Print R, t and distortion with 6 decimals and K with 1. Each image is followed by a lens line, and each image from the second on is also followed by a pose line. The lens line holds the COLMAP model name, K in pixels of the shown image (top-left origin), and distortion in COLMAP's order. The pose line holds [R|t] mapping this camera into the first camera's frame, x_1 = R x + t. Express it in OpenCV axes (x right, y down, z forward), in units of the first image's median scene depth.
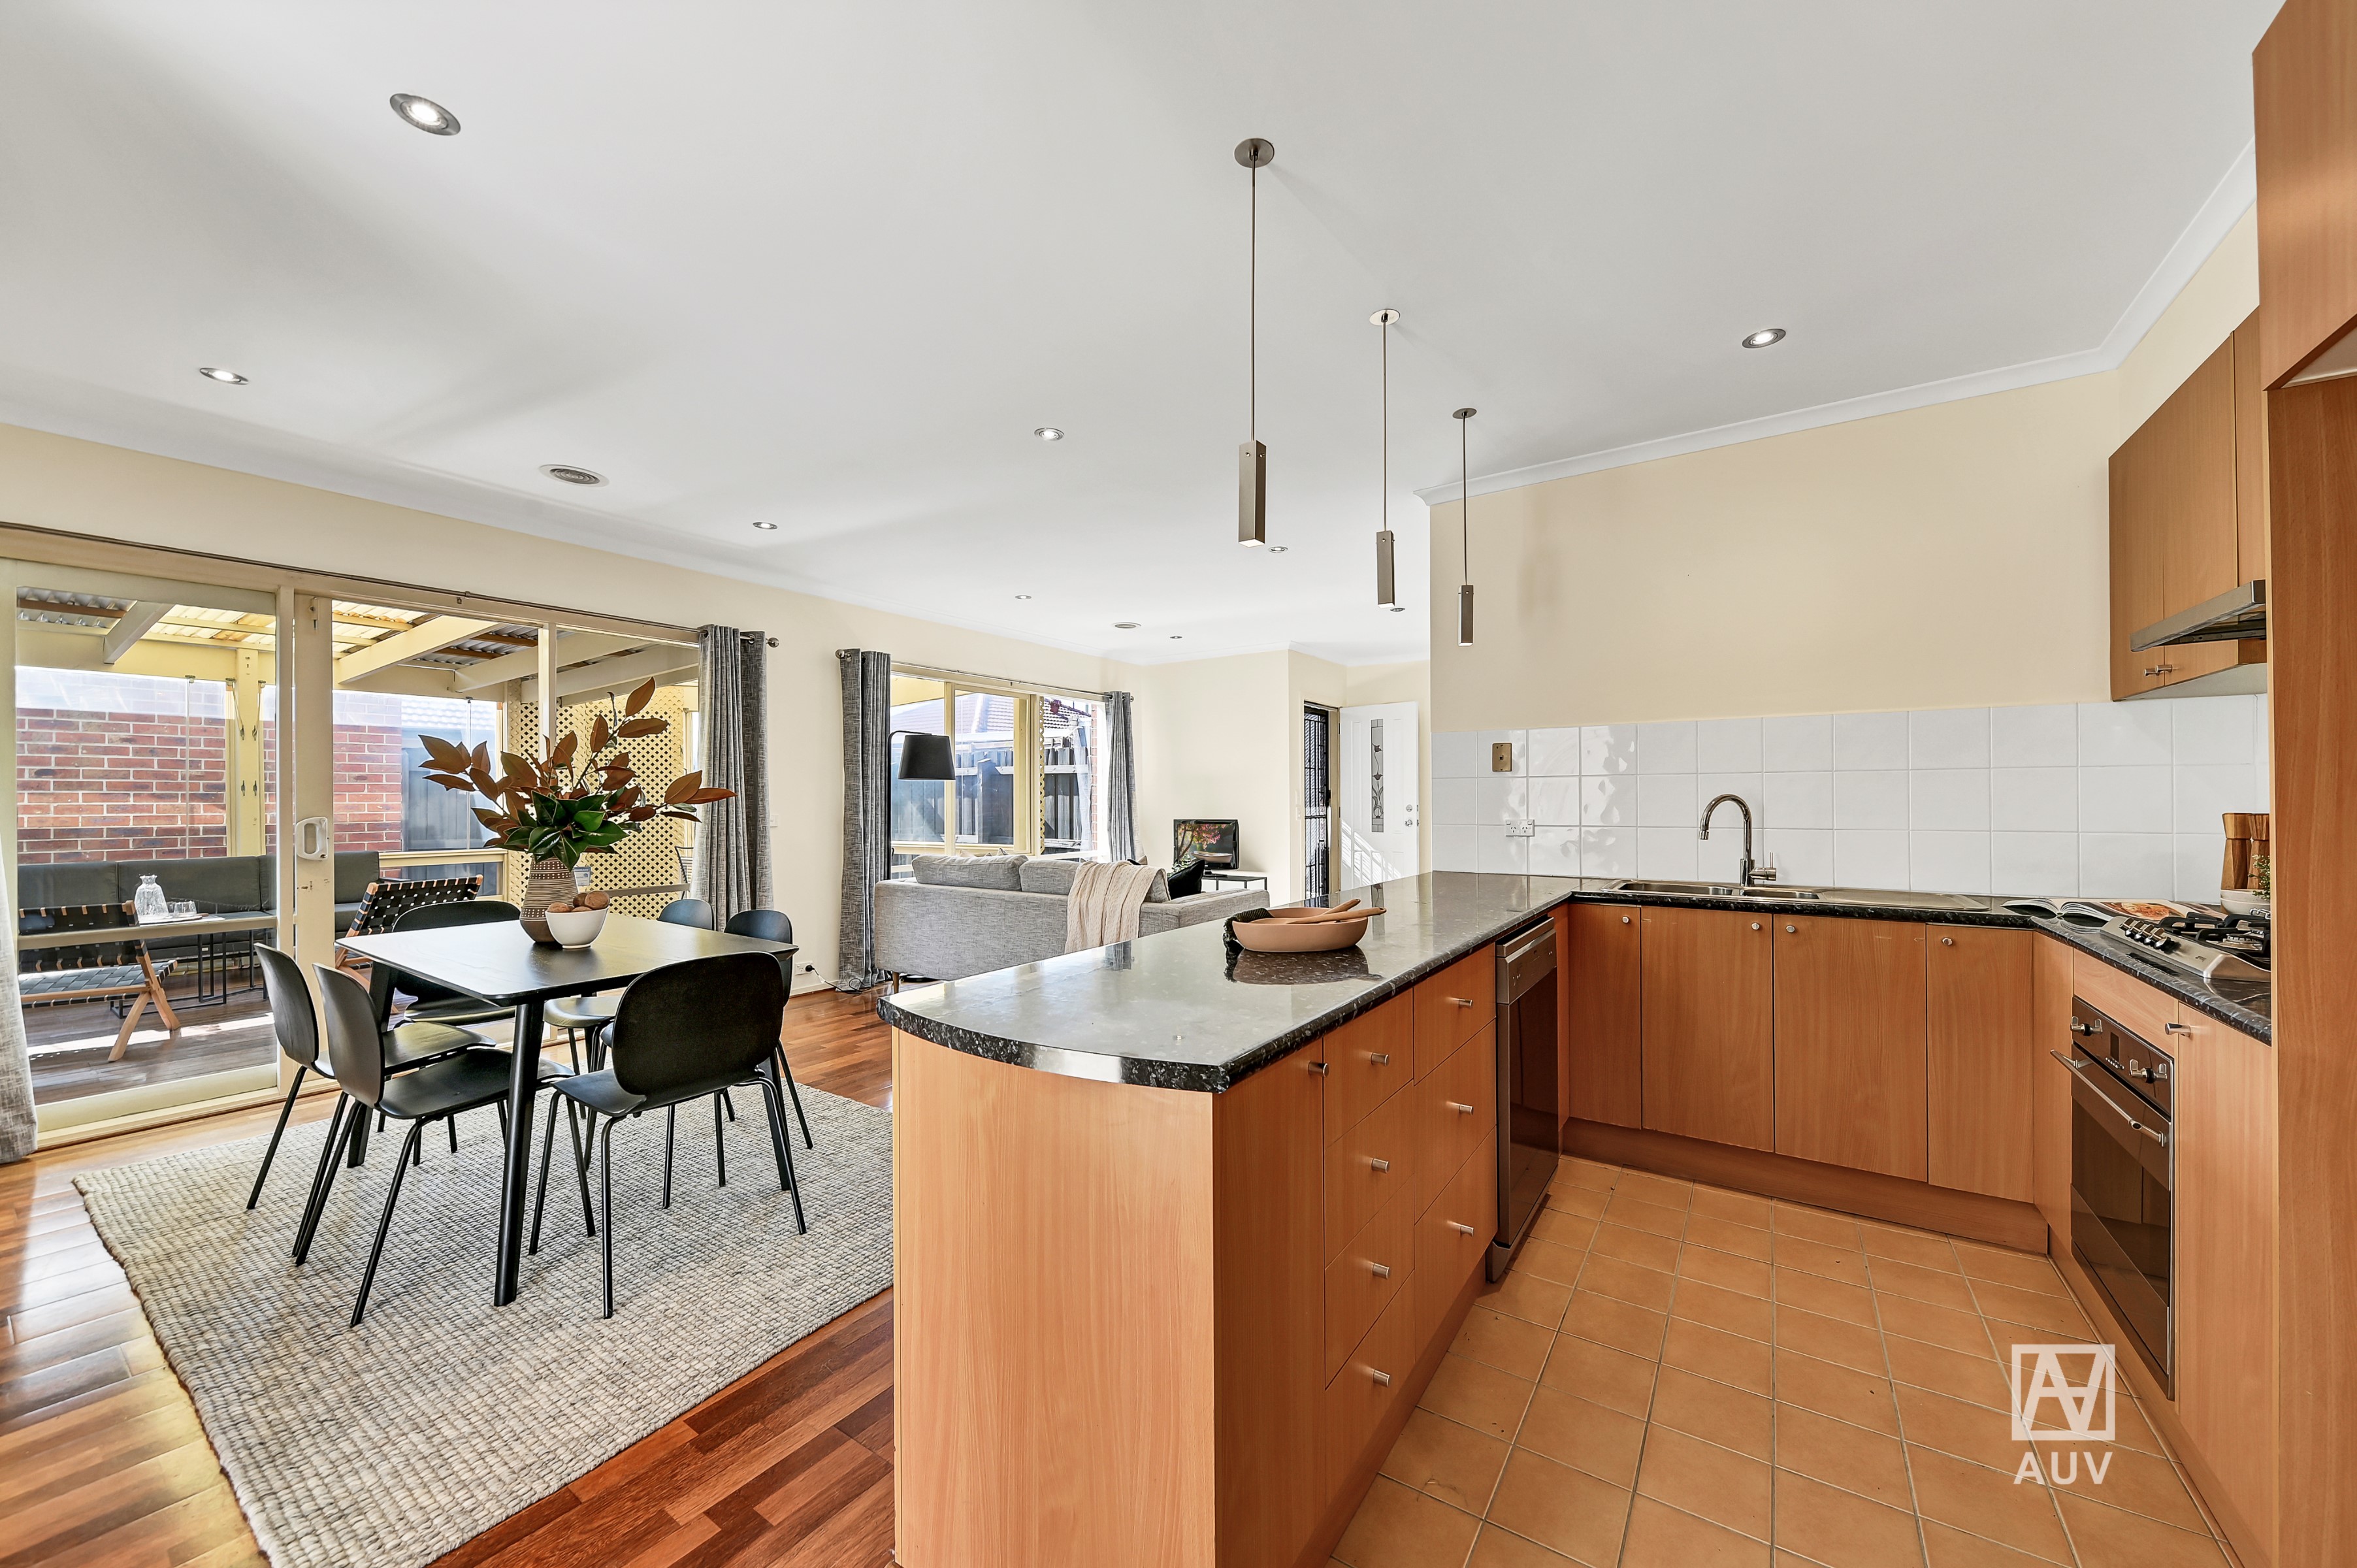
lens RADIAL K [[876.2, 0, 1144.3], [0, 876.2, 786.7], [0, 0, 1]] dist [0.015393, -0.008140]
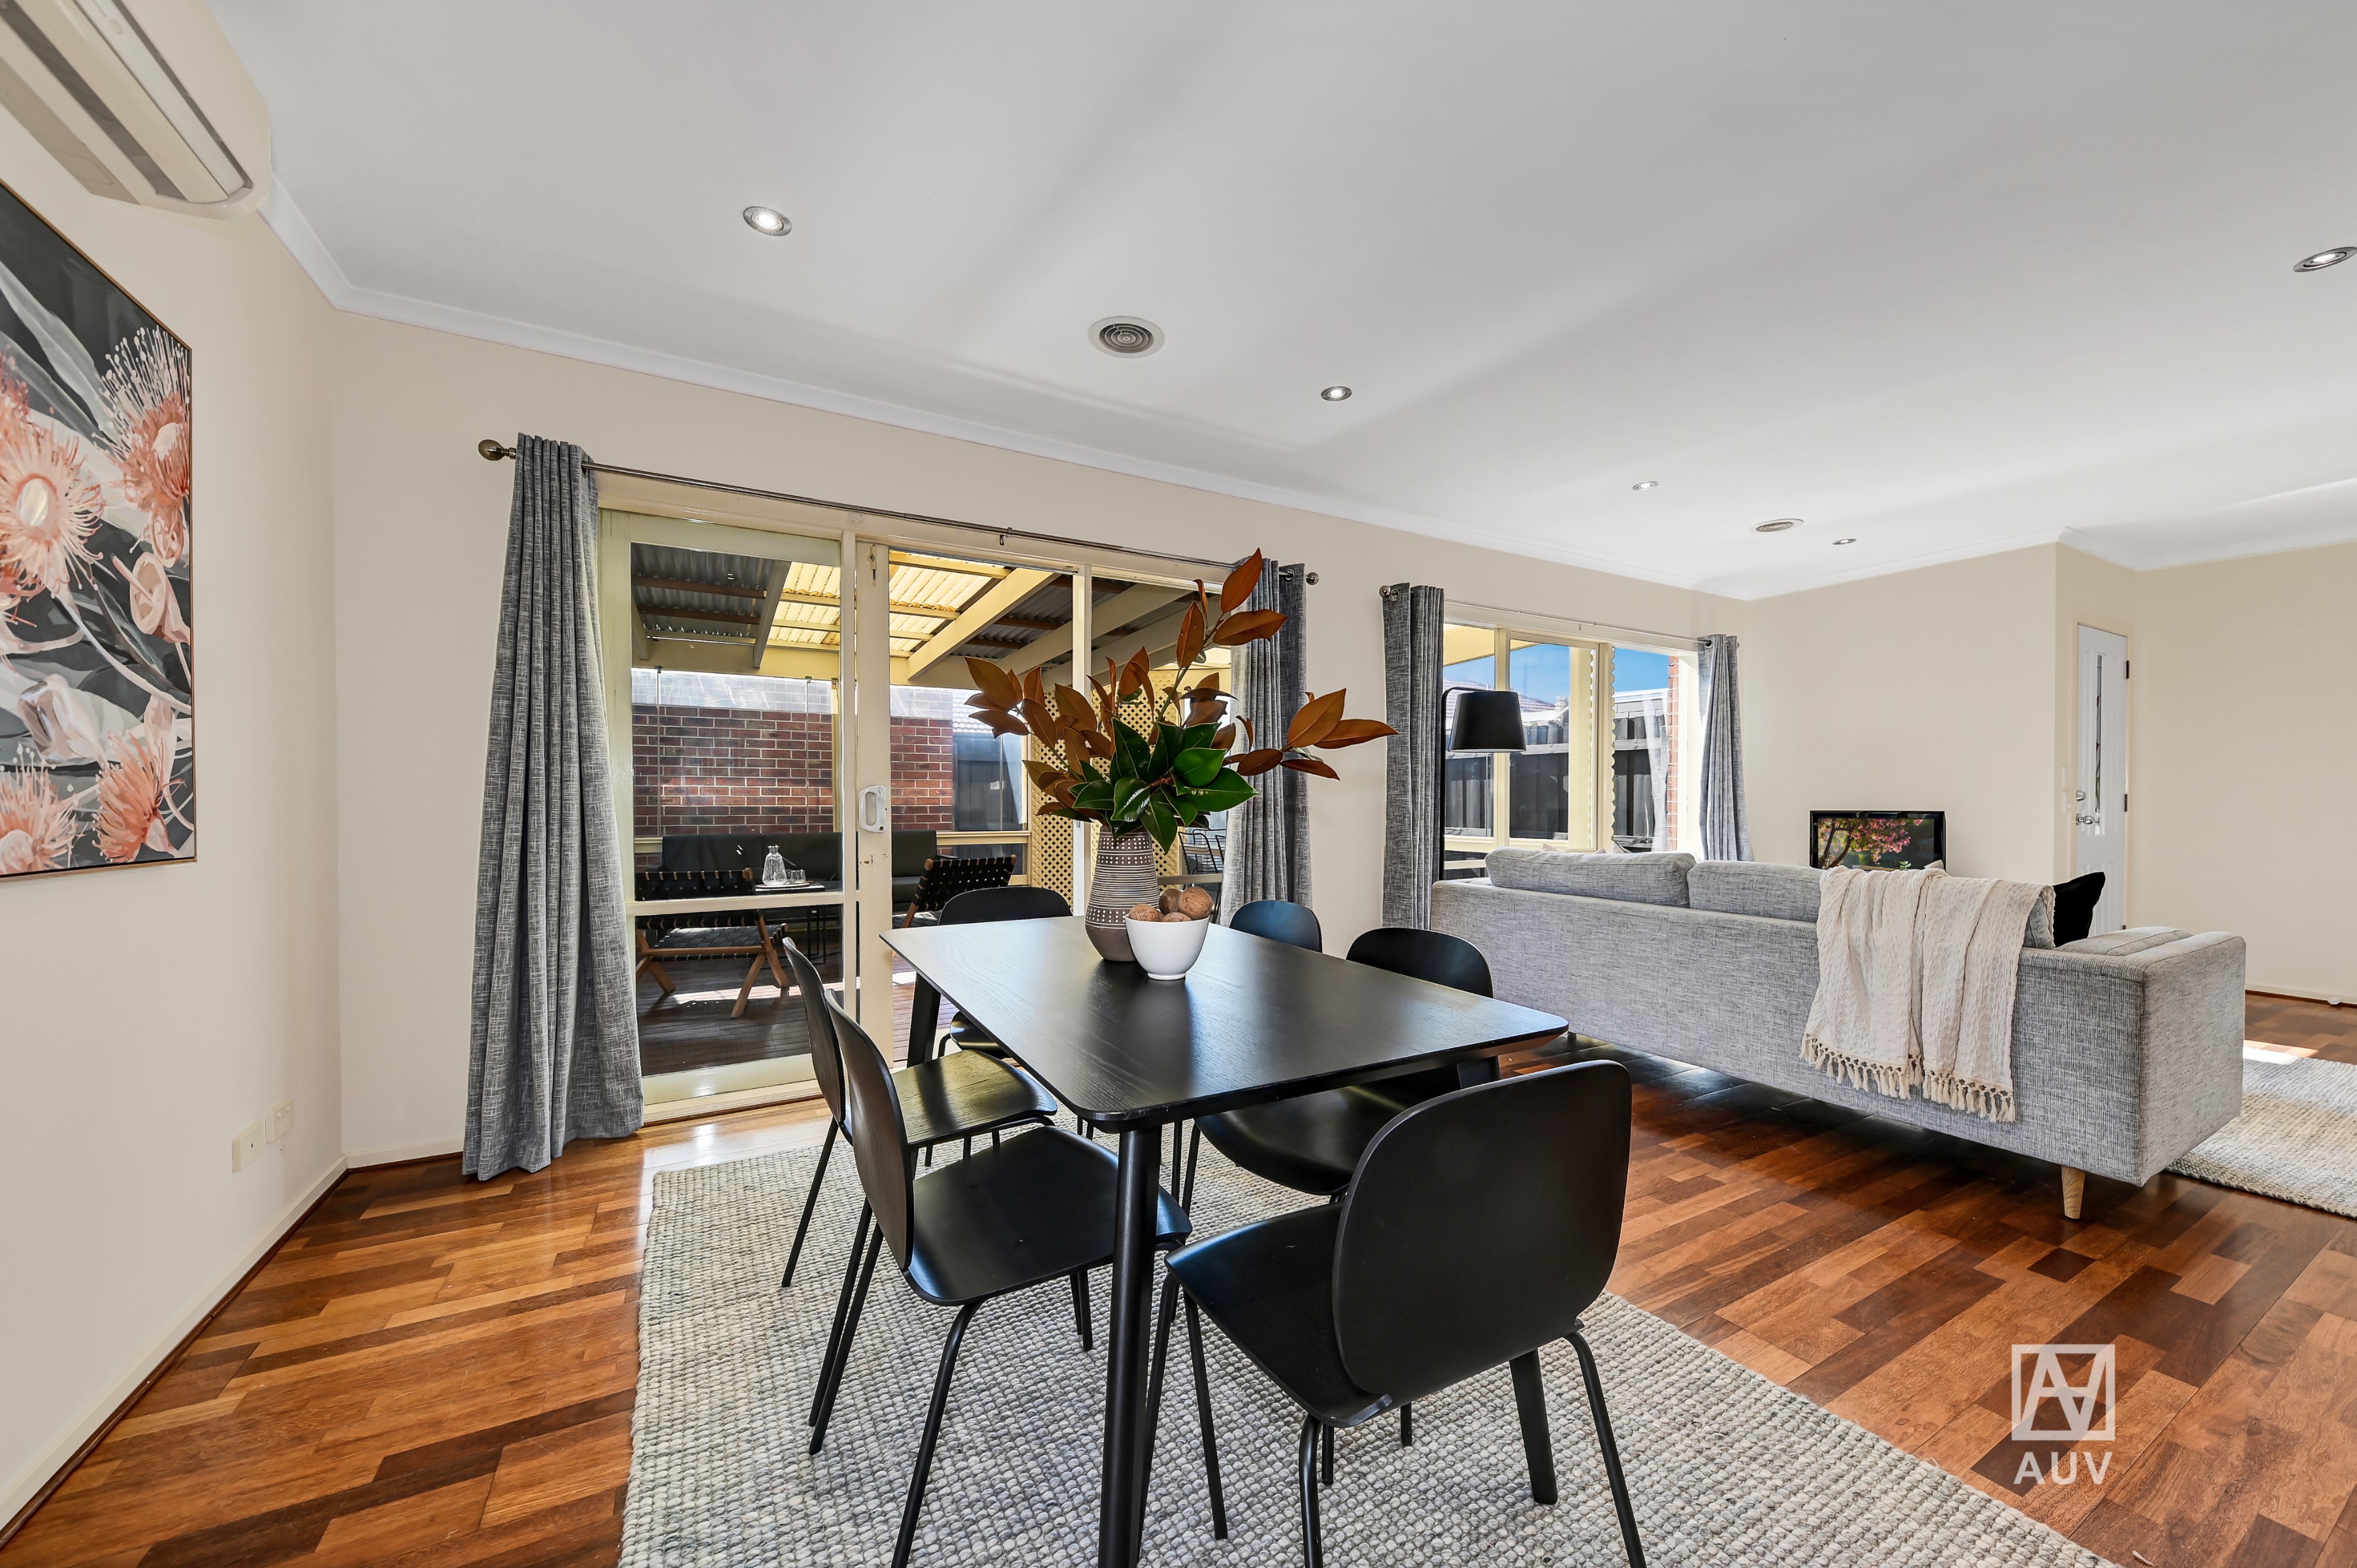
lens RADIAL K [[827.7, 0, 1178.5], [0, 827.7, 784.0], [0, 0, 1]] dist [0.017189, 0.000080]
pose [[0.906468, -0.002493, -0.422268, -0.194739], [0.001168, 0.999994, -0.003395, 0.024284], [0.422274, 0.002584, 0.906465, 0.236885]]
